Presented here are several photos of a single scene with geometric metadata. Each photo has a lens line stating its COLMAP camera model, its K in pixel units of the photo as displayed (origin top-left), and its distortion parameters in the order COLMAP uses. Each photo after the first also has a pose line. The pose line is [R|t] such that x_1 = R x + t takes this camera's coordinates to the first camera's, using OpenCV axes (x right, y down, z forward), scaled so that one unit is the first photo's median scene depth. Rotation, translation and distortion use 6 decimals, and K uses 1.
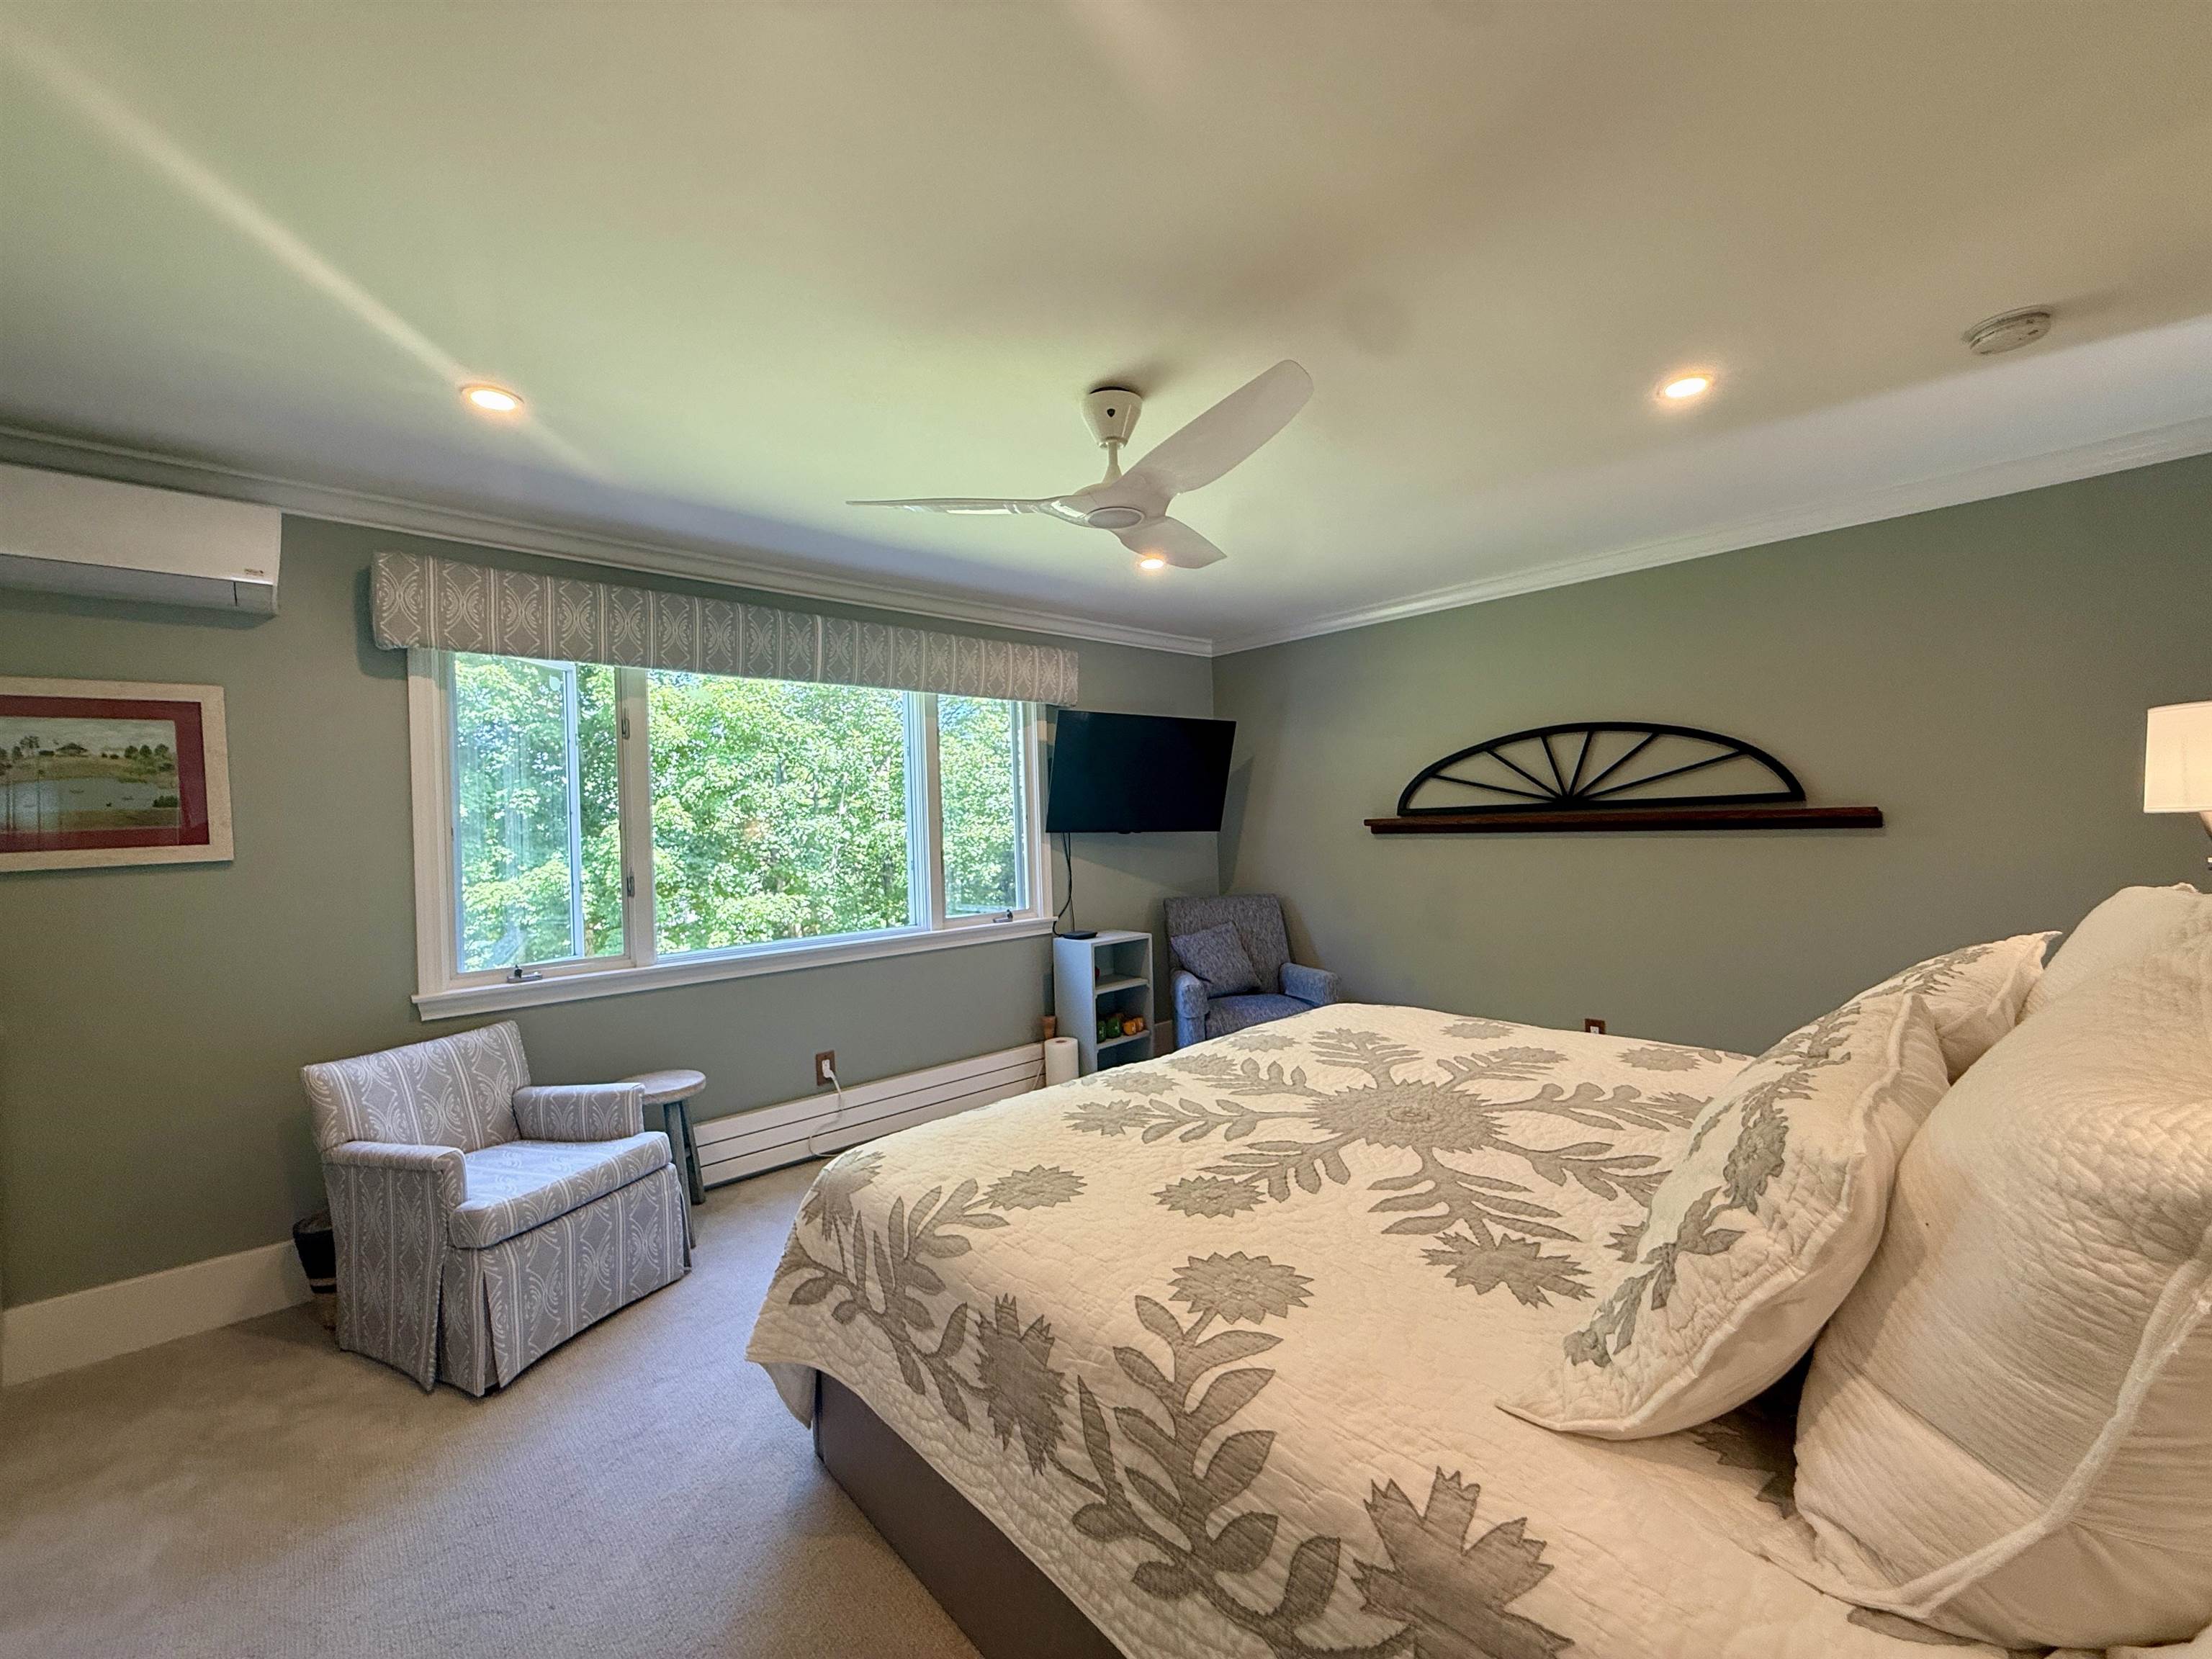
lens RADIAL K [[874.6, 0, 1094.8], [0, 874.6, 825.0], [0, 0, 1]] dist [-0.000773, -0.000095]
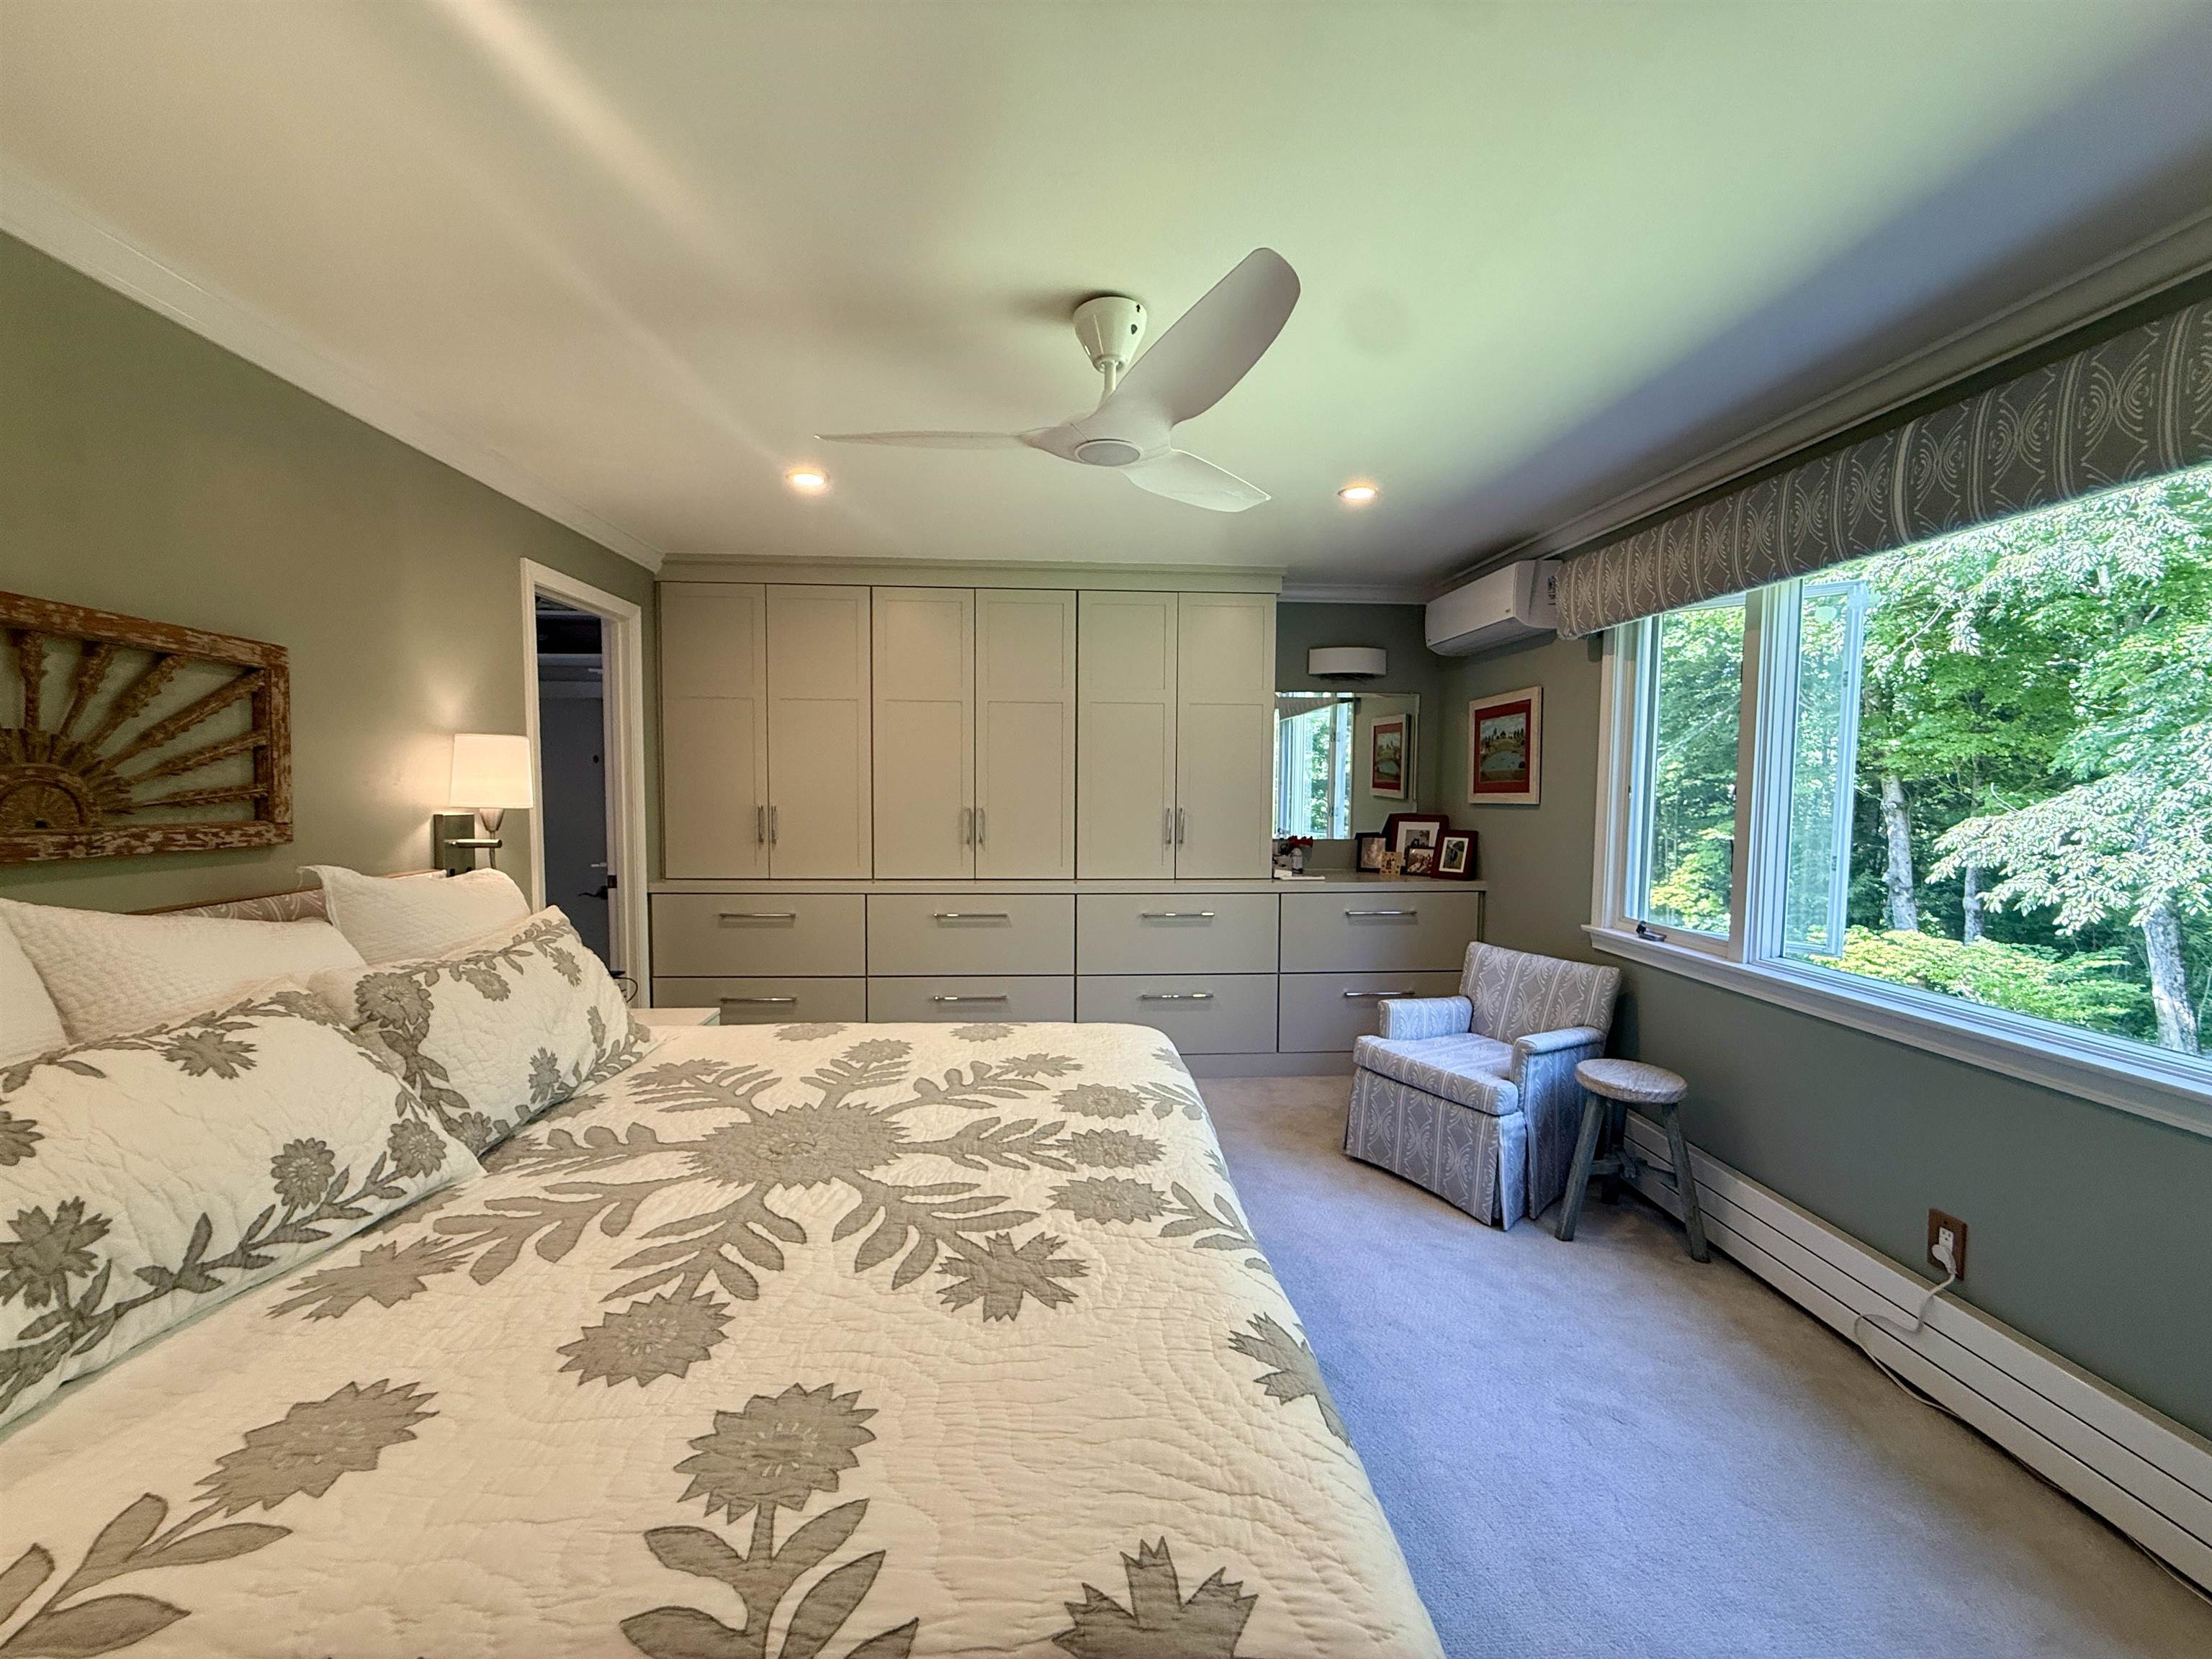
lens RADIAL K [[881.0, 0, 1105.9], [0, 881.0, 827.1], [0, 0, 1]] dist [-0.001395, 0.000016]
pose [[-0.615958, 0.066881, -0.784935, 0.664298], [0.007045, 0.996817, 0.079406, -0.046112], [0.787748, 0.043380, -0.614468, 1.405798]]
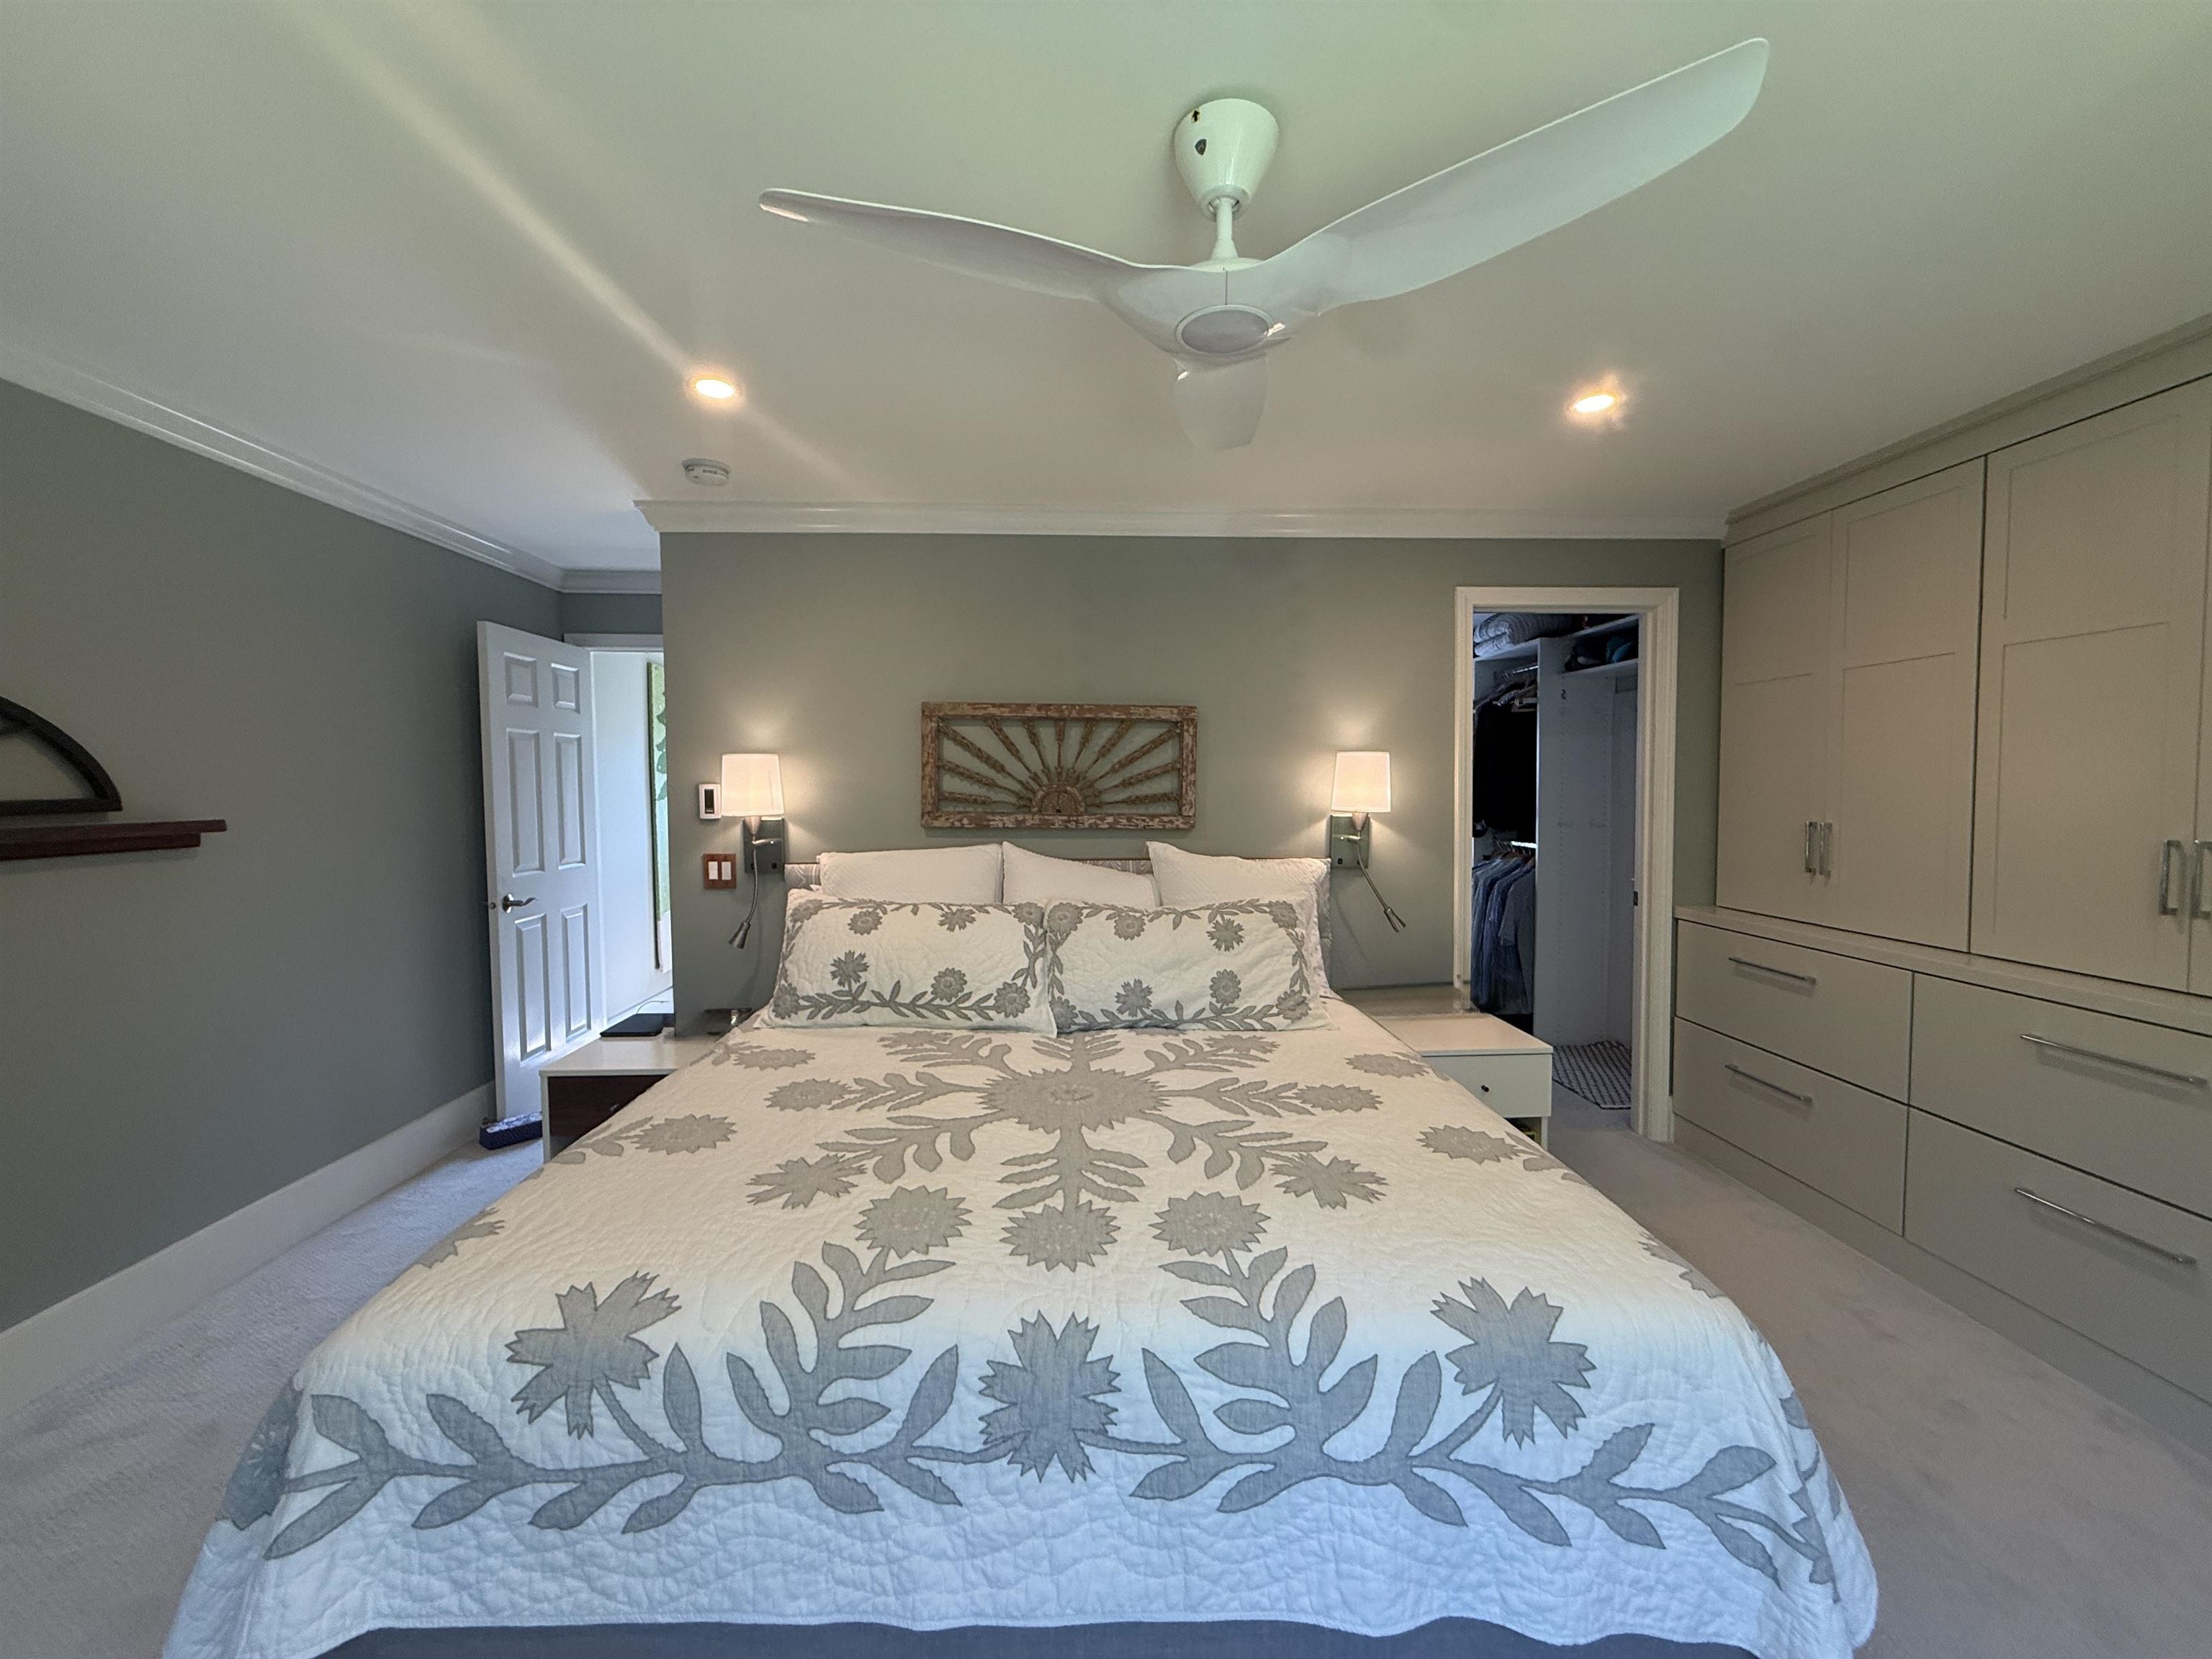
lens RADIAL K [[887.7, 0, 1106.0], [0, 887.7, 829.5], [0, 0, 1]] dist [0.000893, 0.000054]
pose [[-0.774029, 0.000591, 0.633149, -0.279661], [0.030205, 0.998895, 0.035994, -0.020886], [-0.632429, 0.046985, -0.773192, 1.412914]]
